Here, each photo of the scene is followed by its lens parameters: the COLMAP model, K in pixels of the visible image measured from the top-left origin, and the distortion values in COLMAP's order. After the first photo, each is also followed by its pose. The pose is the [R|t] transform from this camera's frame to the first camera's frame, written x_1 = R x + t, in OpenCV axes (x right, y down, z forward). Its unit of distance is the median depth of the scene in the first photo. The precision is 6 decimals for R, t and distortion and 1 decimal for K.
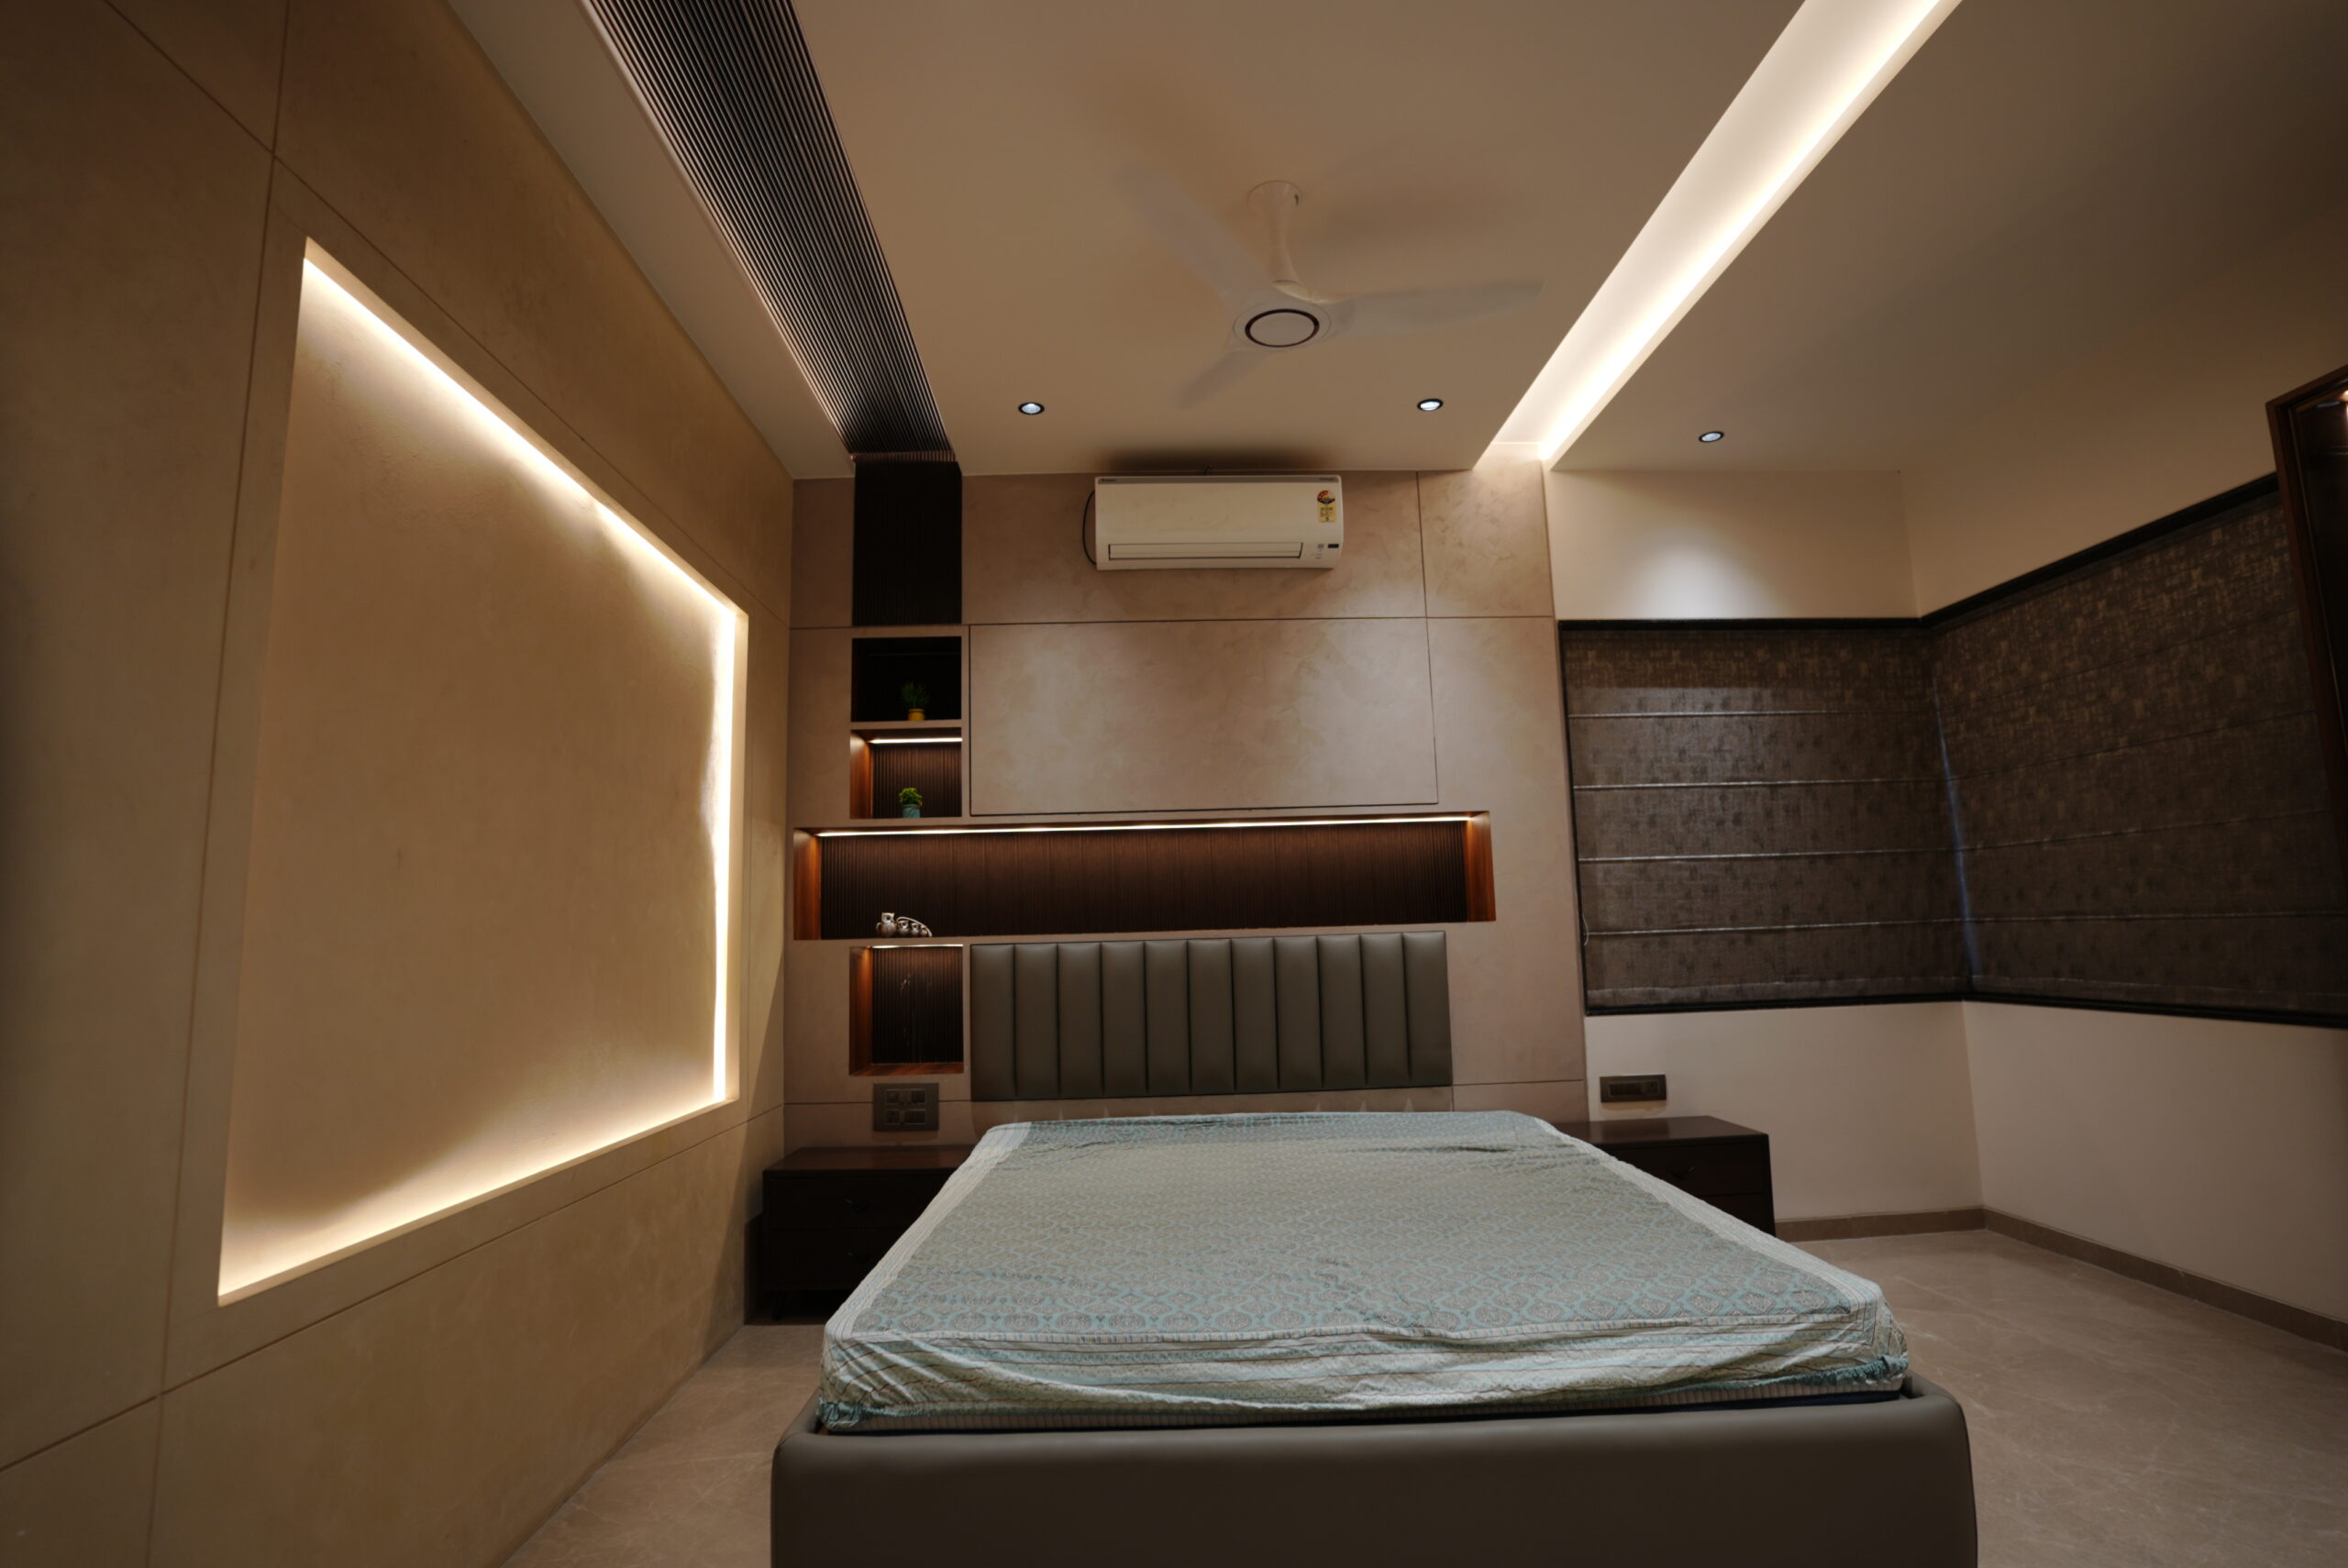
lens RADIAL K [[1148.7, 0, 1172.3], [0, 1148.7, 788.3], [0, 0, 1]] dist [-0.092858, 0.047178]
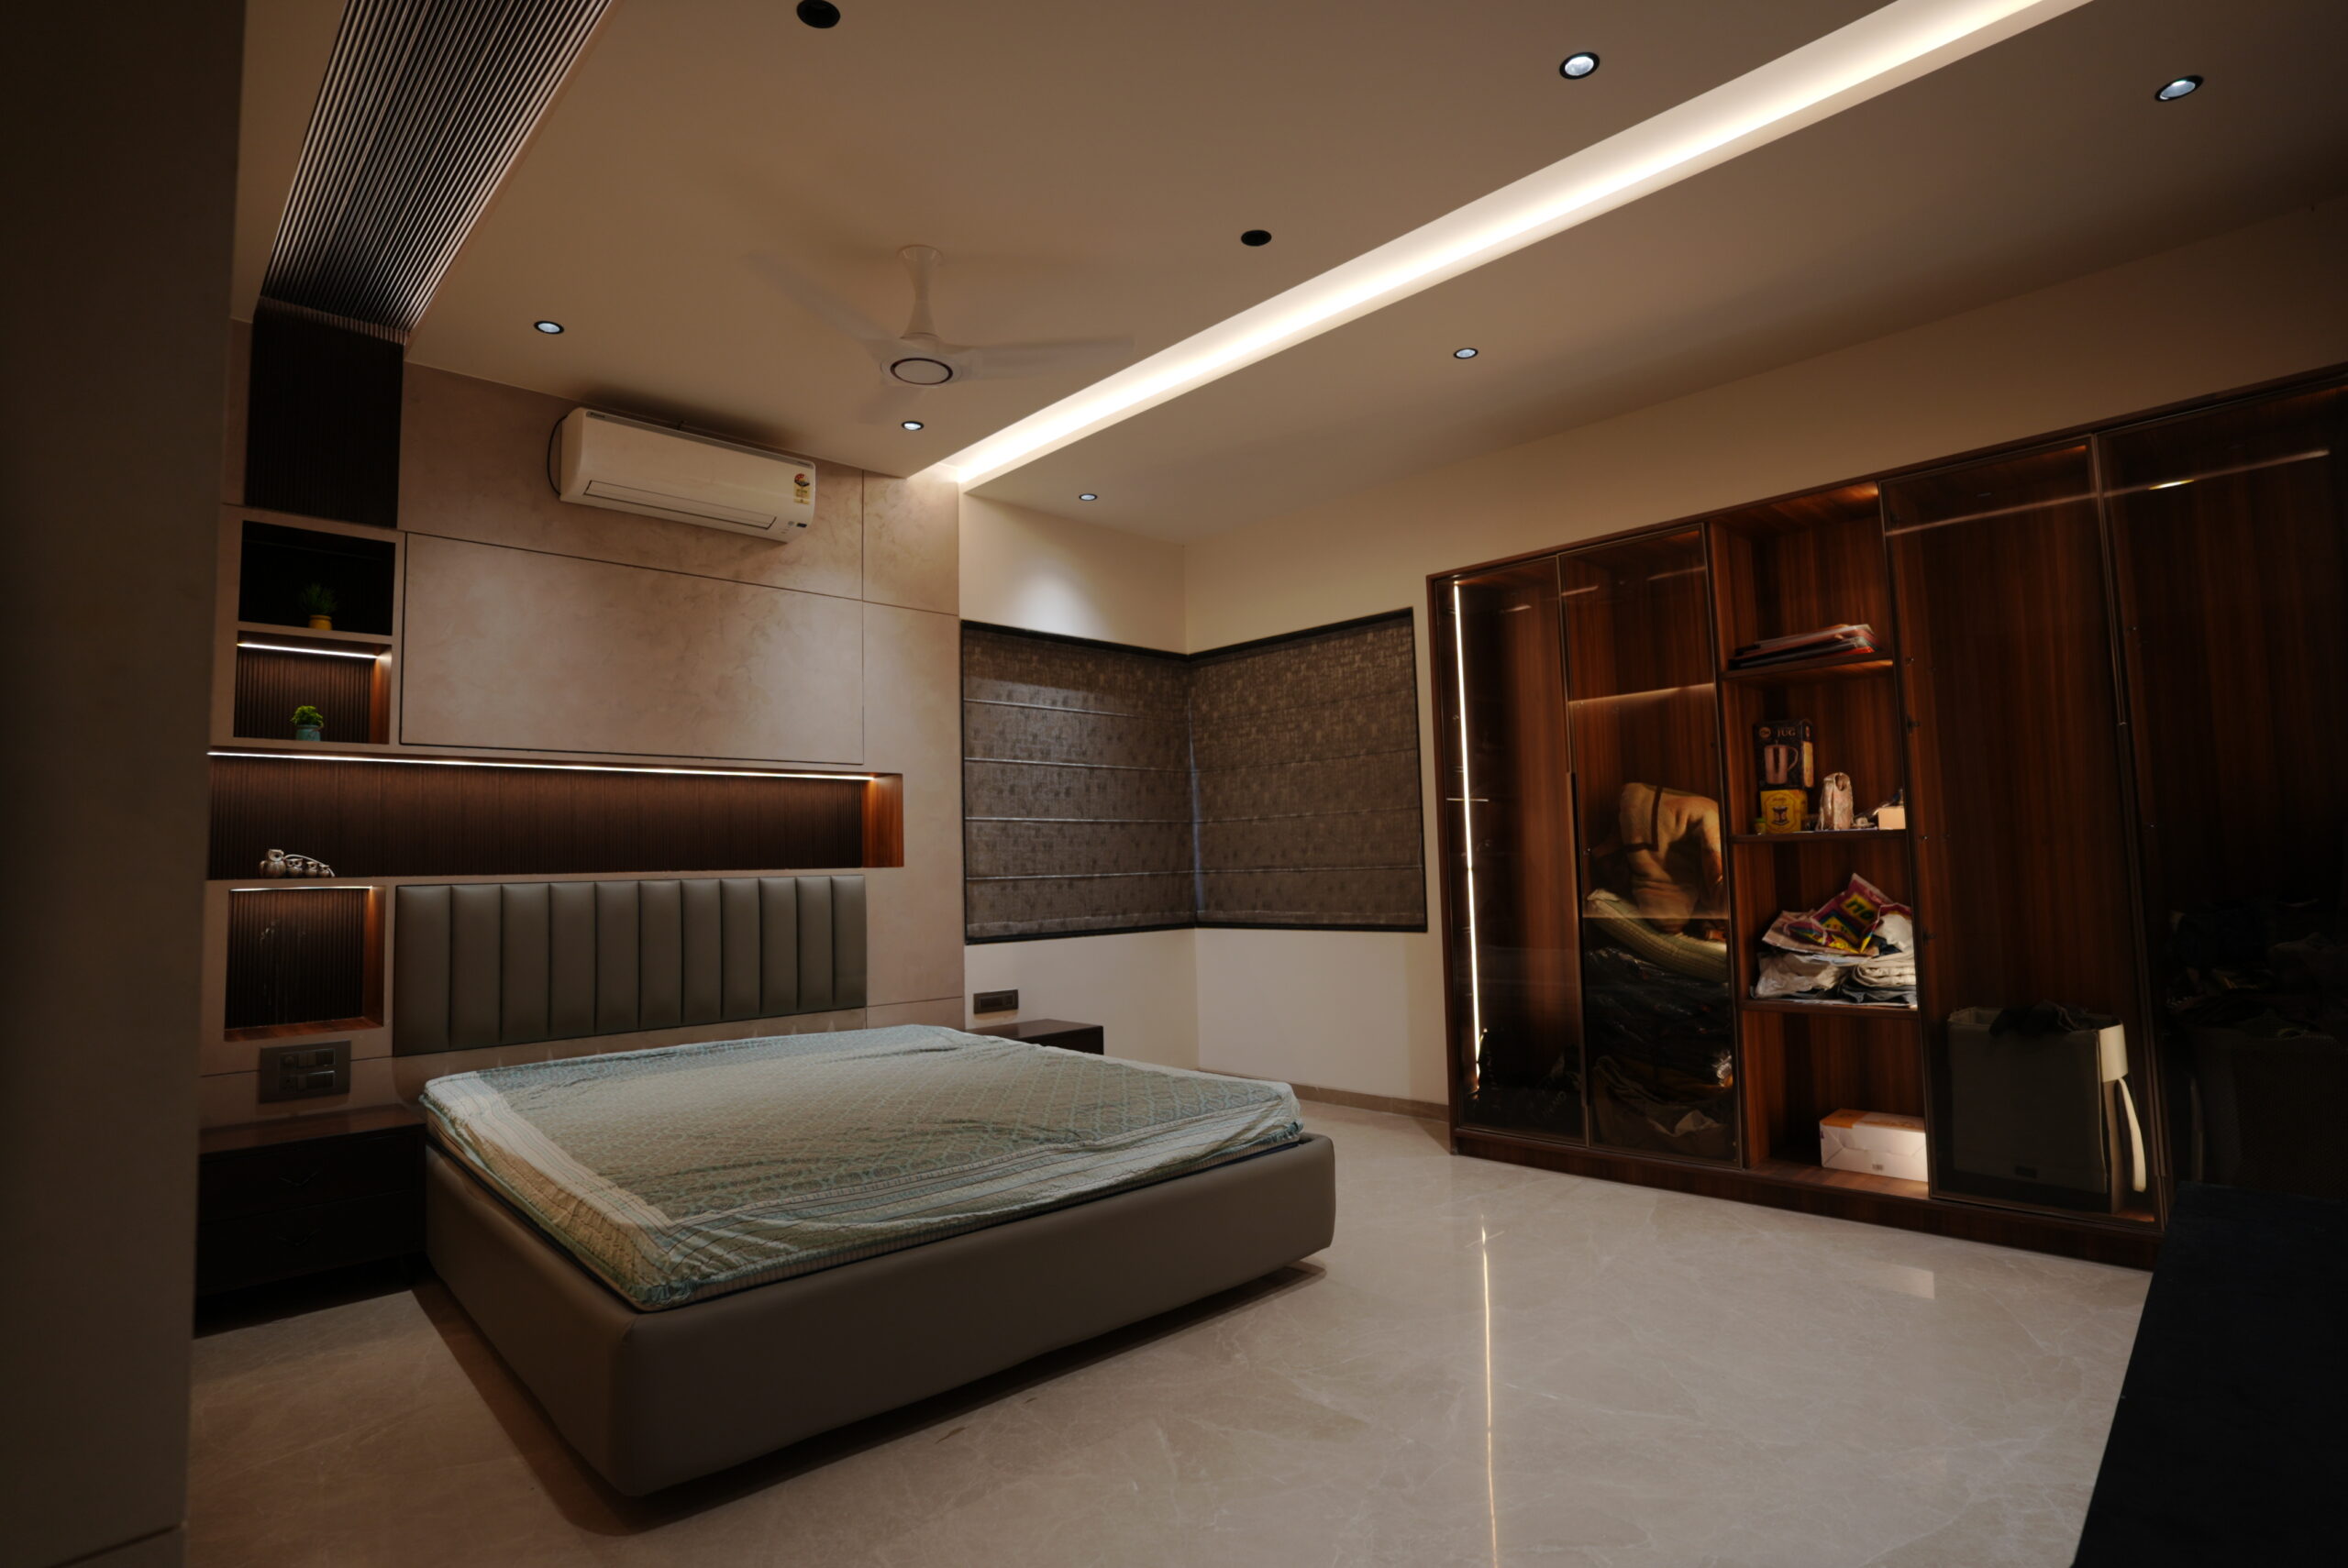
lens RADIAL K [[1148.7, 0, 1172.3], [0, 1148.7, 788.3], [0, 0, 1]] dist [-0.092858, 0.047178]
pose [[0.737932, 0.053298, 0.672767, -0.311074], [-0.079599, 0.996792, 0.008341, 0.002876], [-0.670164, -0.059707, 0.739807, -0.060490]]
